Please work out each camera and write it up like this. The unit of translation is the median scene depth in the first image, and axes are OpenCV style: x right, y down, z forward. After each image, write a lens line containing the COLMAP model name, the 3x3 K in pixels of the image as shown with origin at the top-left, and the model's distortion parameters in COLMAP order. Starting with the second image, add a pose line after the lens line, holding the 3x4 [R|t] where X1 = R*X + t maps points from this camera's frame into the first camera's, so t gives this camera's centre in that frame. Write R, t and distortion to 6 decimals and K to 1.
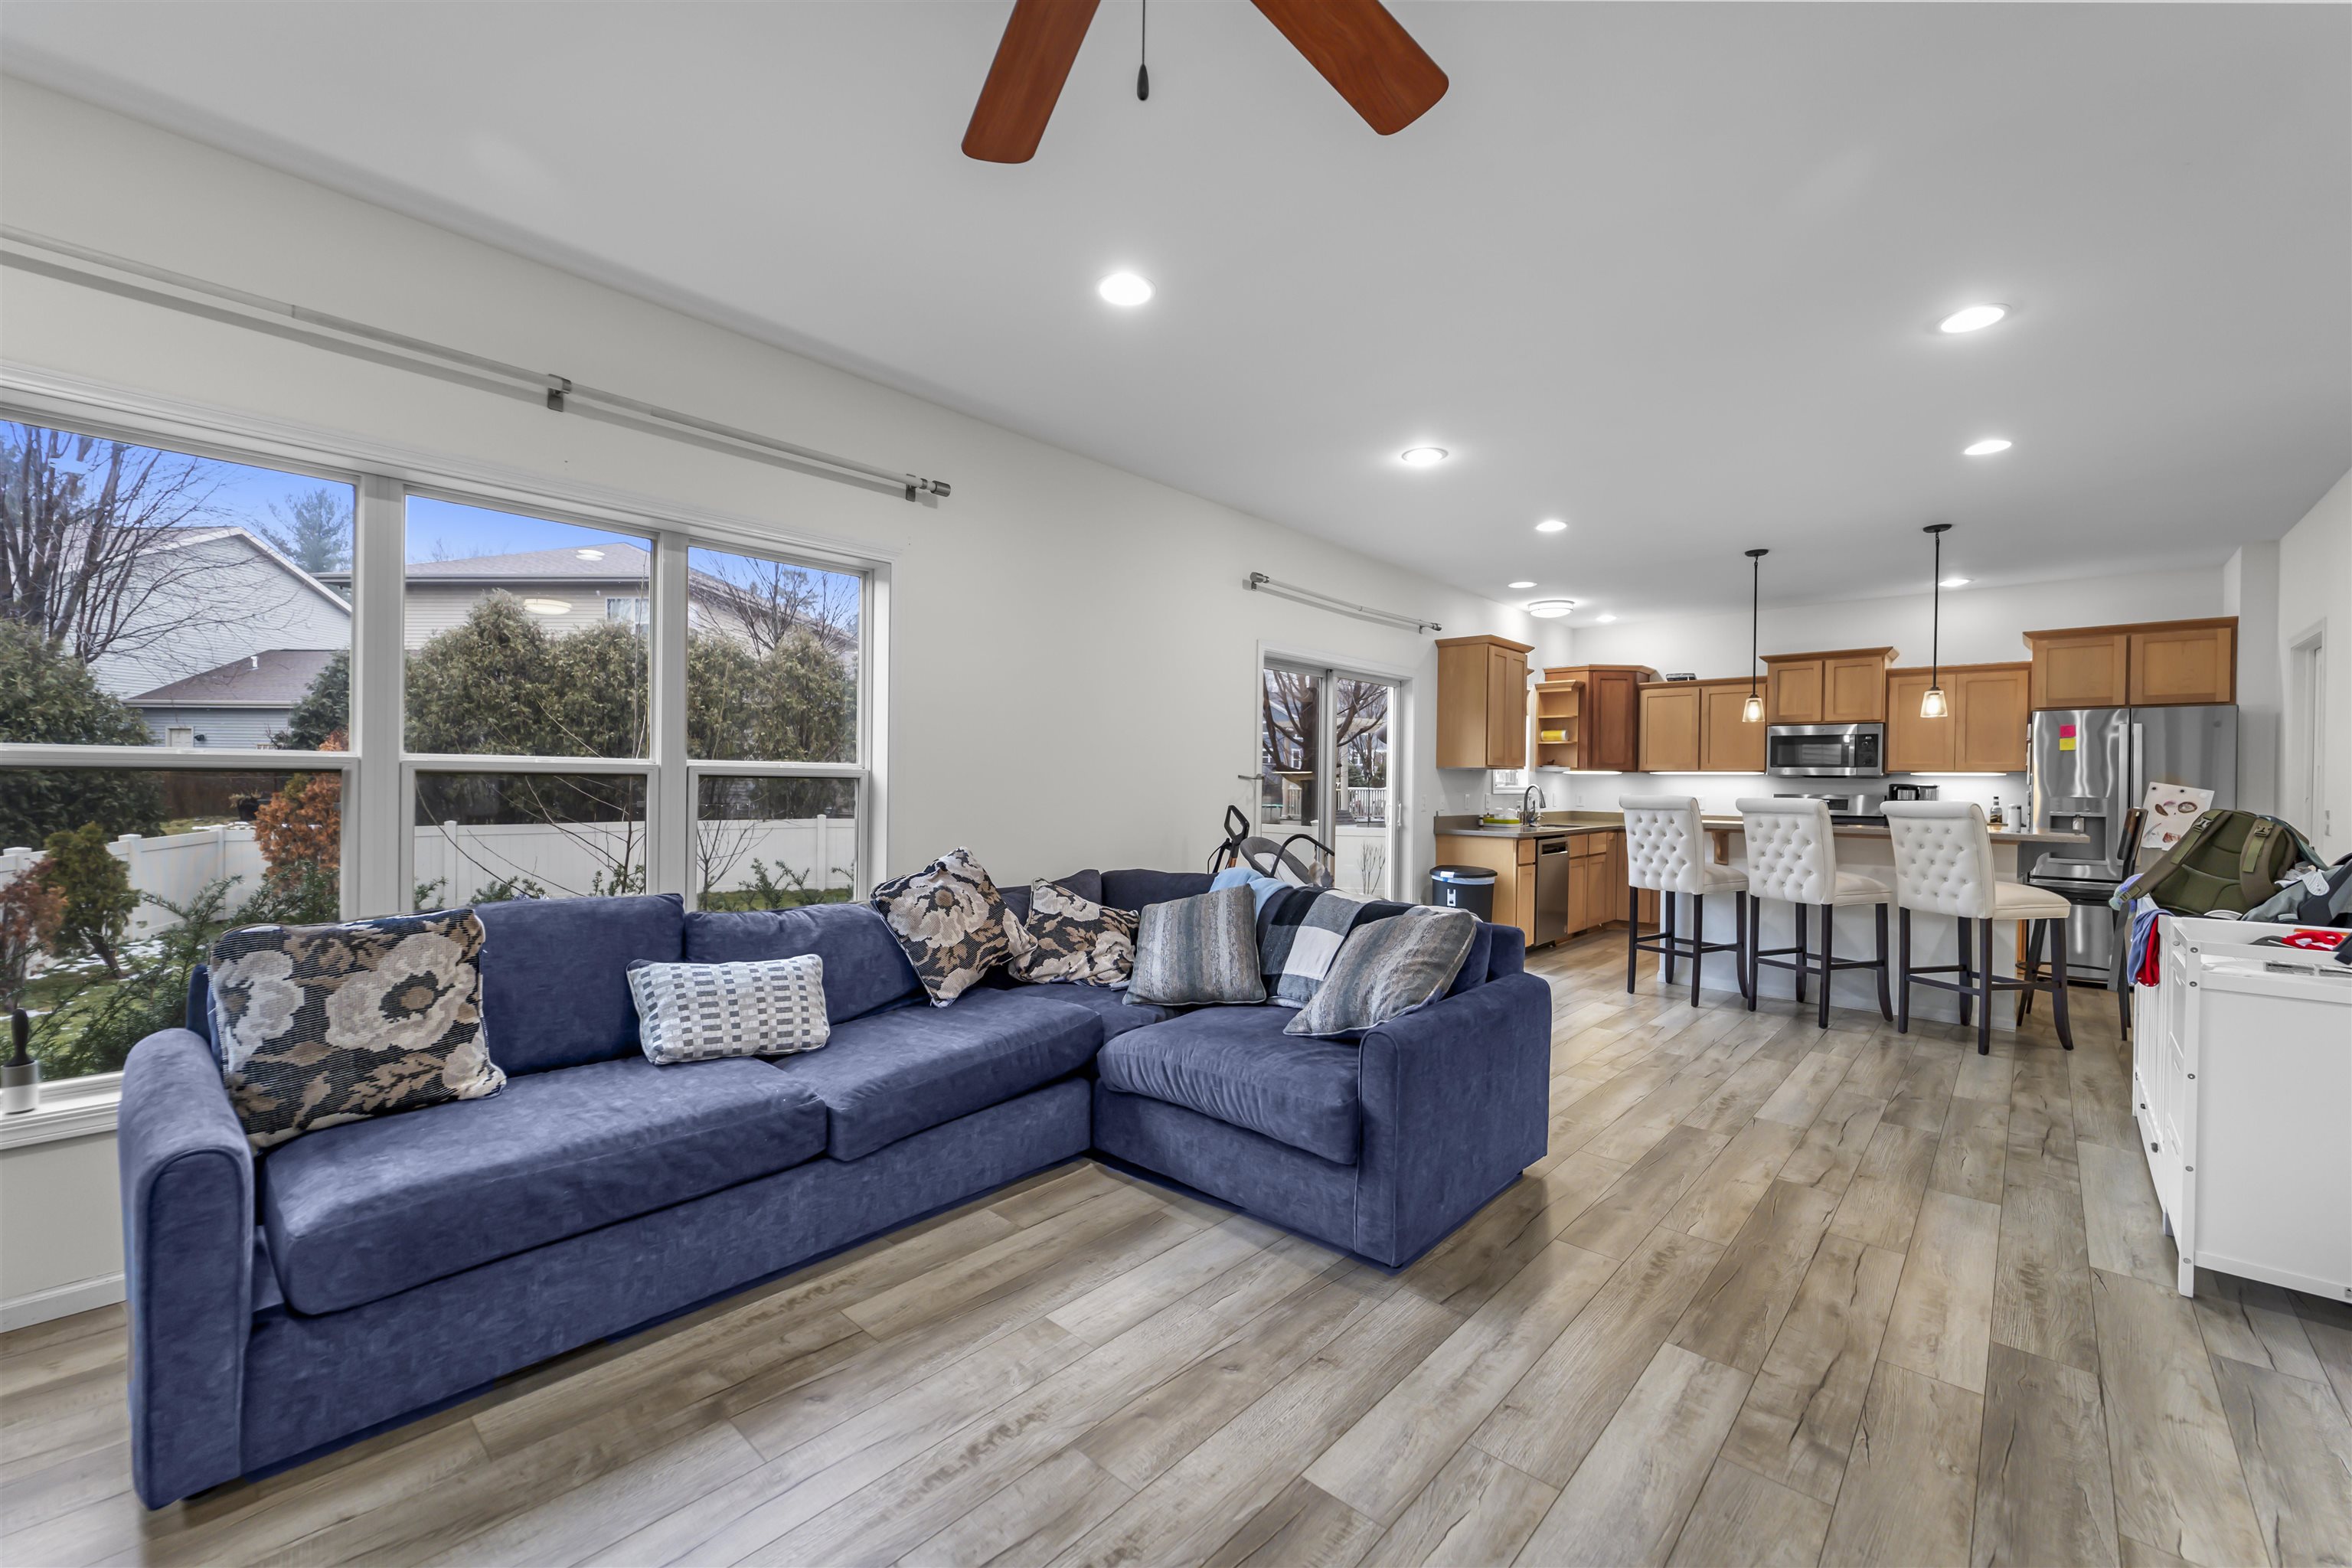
lens RADIAL K [[939.1, 0, 1178.7], [0, 939.1, 786.1], [0, 0, 1]] dist [0.000316, -0.000223]
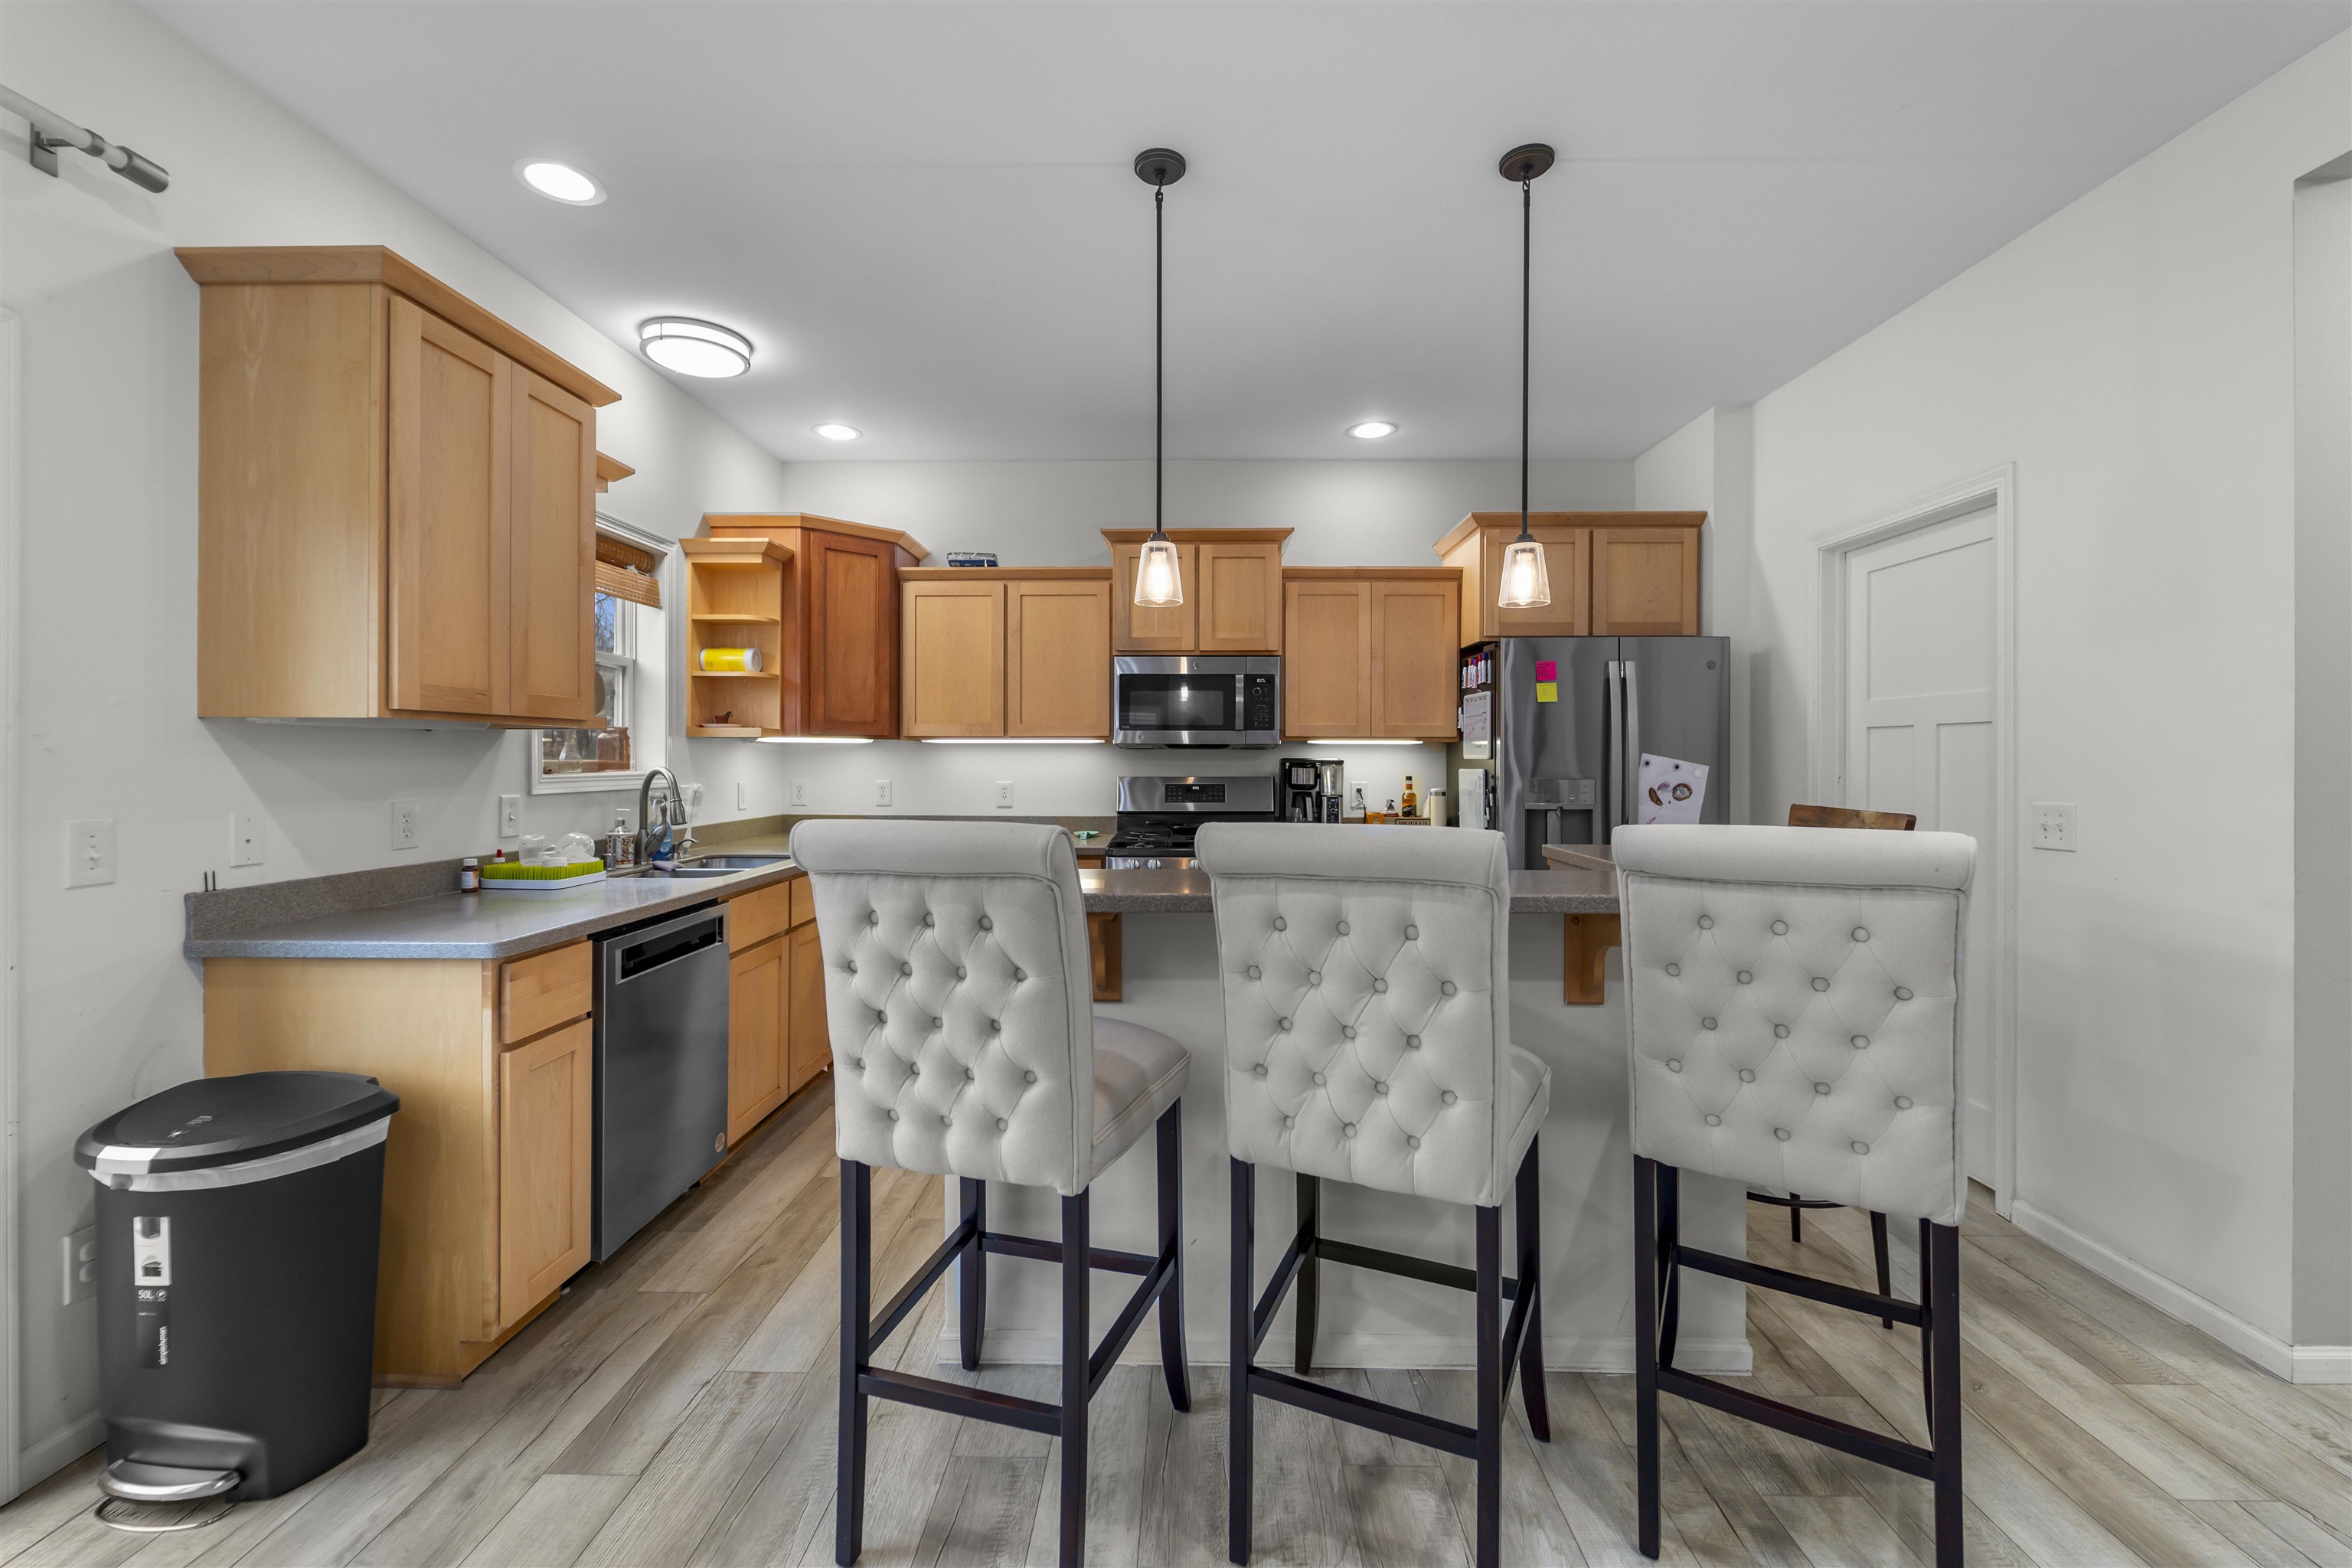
lens RADIAL K [[937.3, 0, 1174.7], [0, 937.3, 760.2], [0, 0, 1]] dist [-0.014775, 0.000032]
pose [[0.751560, -0.012424, 0.659548, 0.319111], [0.010596, 0.999921, 0.006761, -0.006091], [-0.659579, 0.001908, 0.751632, 0.622329]]
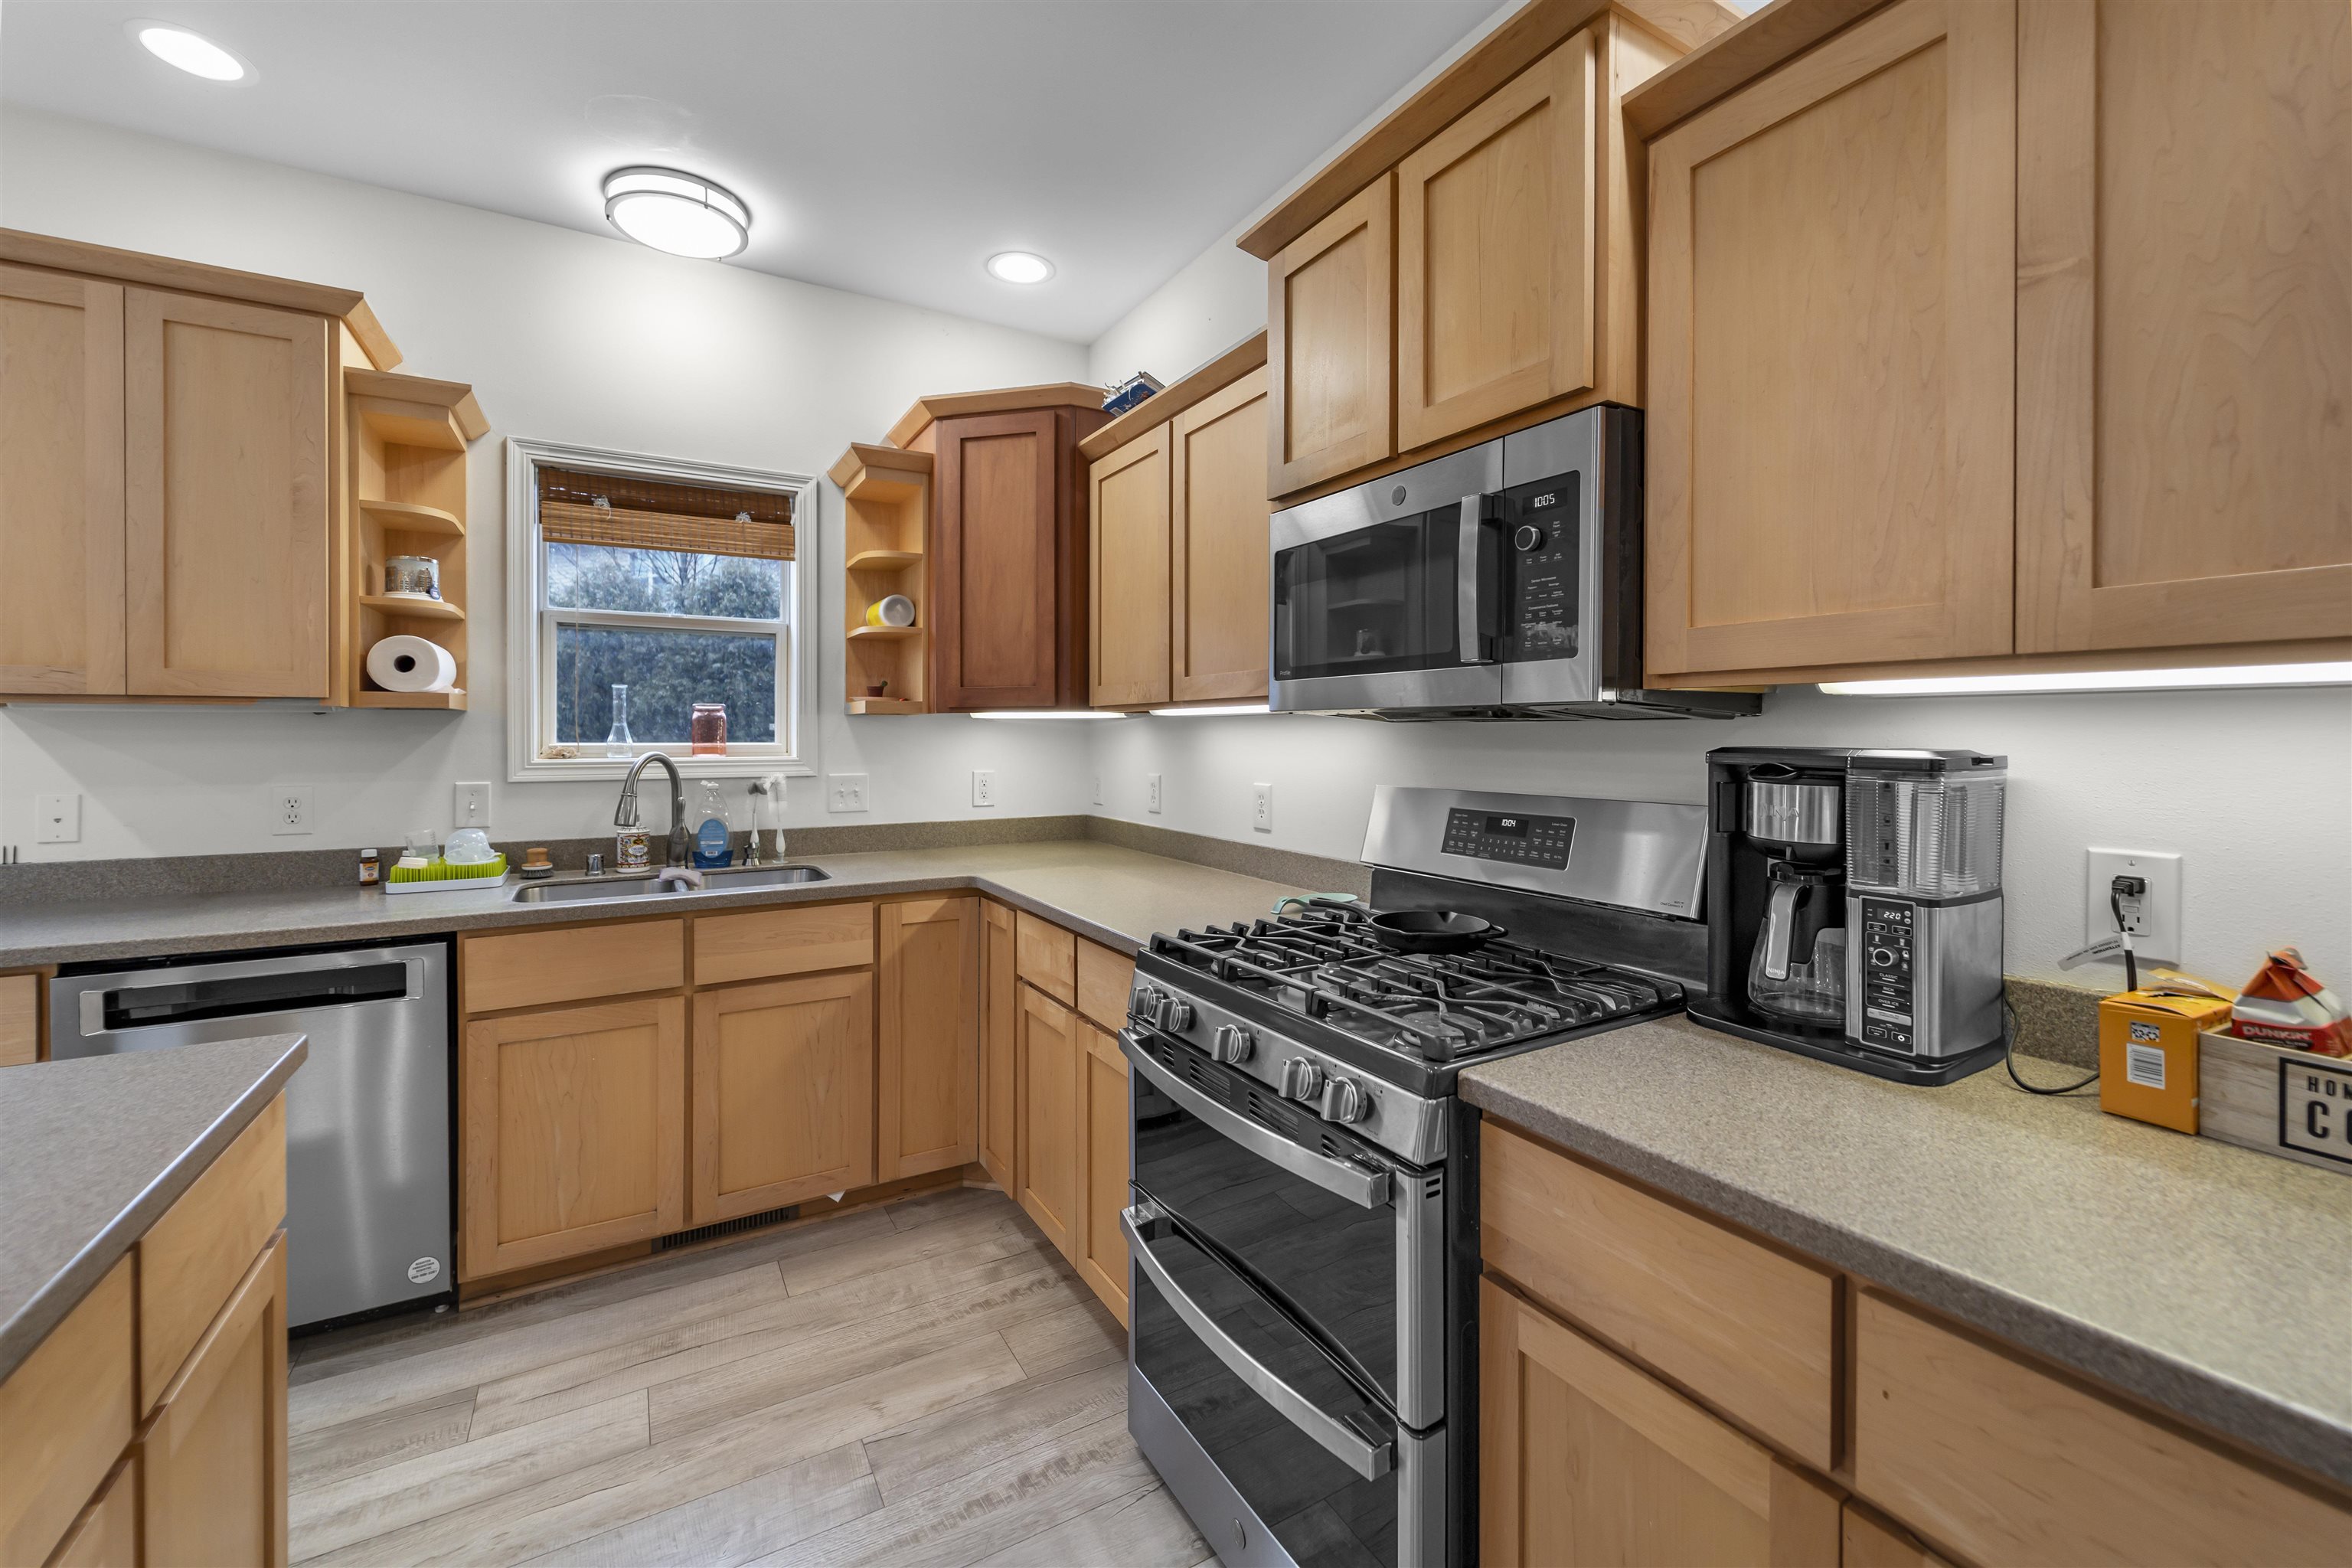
lens RADIAL K [[952.0, 0, 1180.6], [0, 952.0, 739.6], [0, 0, 1]] dist [-0.000958, -0.000187]
pose [[0.956584, -0.009714, -0.291293, 0.755637], [0.009771, 0.999951, -0.001258, -0.004946], [0.291291, -0.001643, 0.956633, 0.838942]]
